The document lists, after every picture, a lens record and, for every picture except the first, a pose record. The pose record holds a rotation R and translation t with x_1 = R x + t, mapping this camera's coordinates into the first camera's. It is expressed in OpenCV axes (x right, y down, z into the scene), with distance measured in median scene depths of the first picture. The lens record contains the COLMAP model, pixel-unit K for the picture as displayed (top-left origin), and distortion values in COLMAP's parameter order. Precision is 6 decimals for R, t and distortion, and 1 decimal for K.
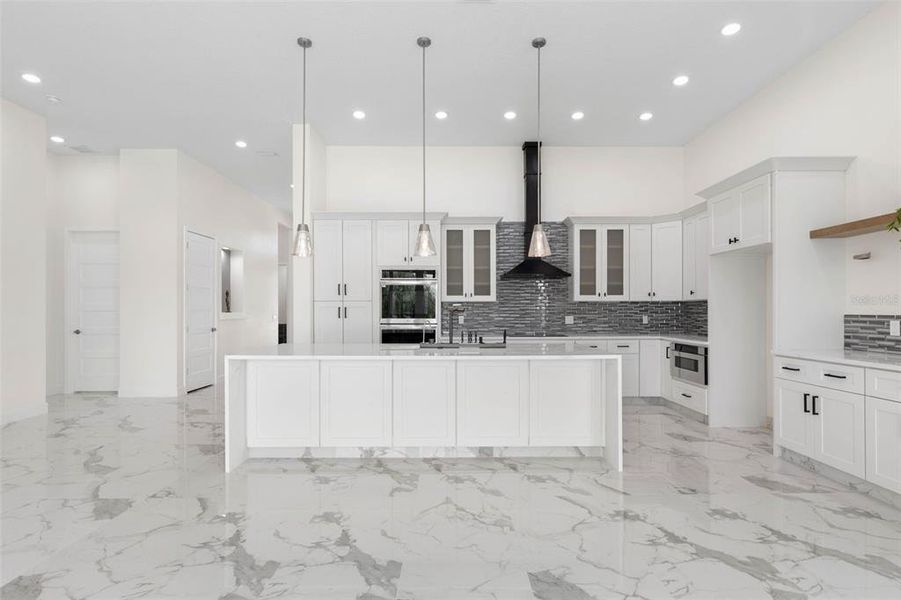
lens RADIAL K [[446.5, 0, 454.5], [0, 446.5, 314.8], [0, 0, 1]] dist [0.006477, -0.000633]
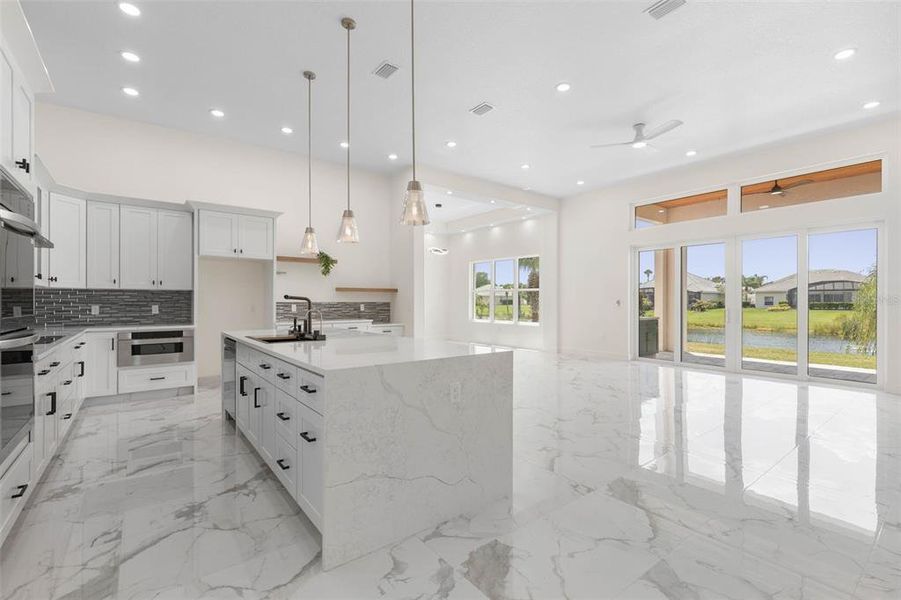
lens RADIAL K [[407.8, 0, 456.8], [0, 407.8, 301.2], [0, 0, 1]] dist [0.003435, 0.001965]
pose [[-0.615974, 0.000959, 0.787766, -0.620083], [0.007585, 0.999960, 0.004713, -0.004253], [-0.787730, 0.008878, -0.615956, 0.924105]]
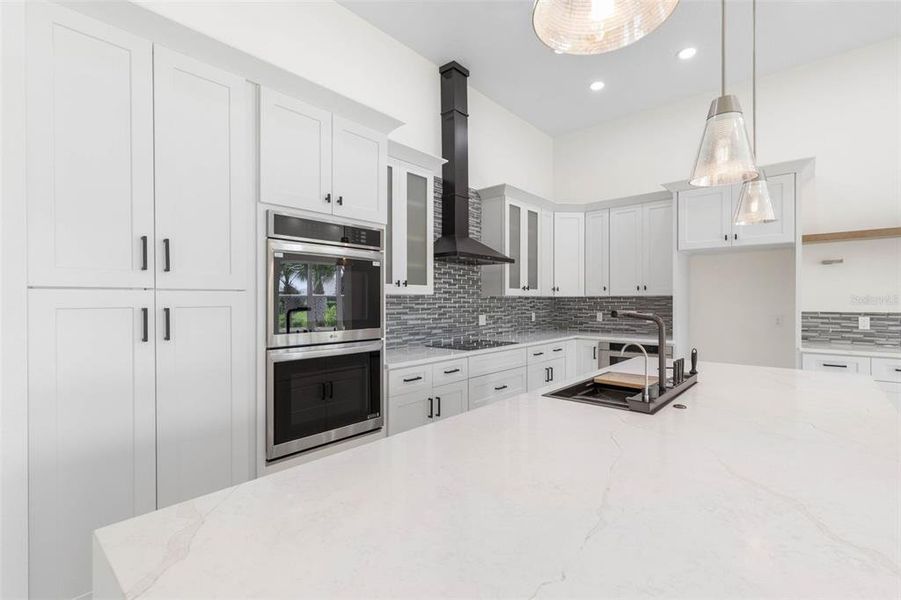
lens RADIAL K [[407.8, 0, 455.1], [0, 407.8, 302.5], [0, 0, 1]] dist [0.003435, 0.001965]
pose [[0.654673, -0.003034, 0.755906, -0.334083], [0.008995, 0.999952, -0.003777, -0.018314], [-0.755859, 0.009272, 0.654669, 0.641765]]
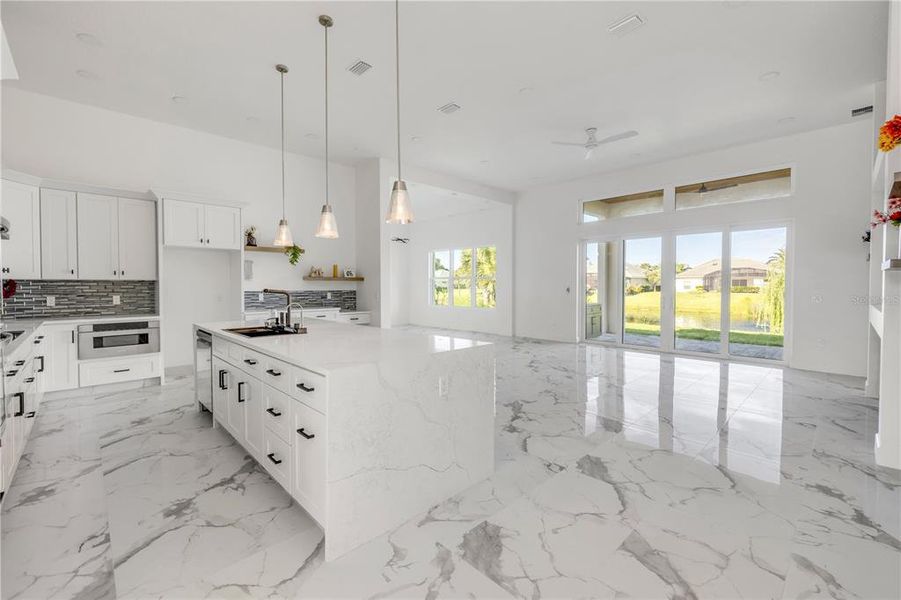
lens RADIAL K [[384.0, 0, 448.8], [0, 384.0, 294.4], [0, 0, 1]] dist [0.001894, -0.000419]
pose [[-0.690921, -0.015504, 0.722764, -0.595932], [0.007894, 0.999549, 0.028988, -0.018147], [-0.722887, 0.025734, -0.690487, 0.948618]]
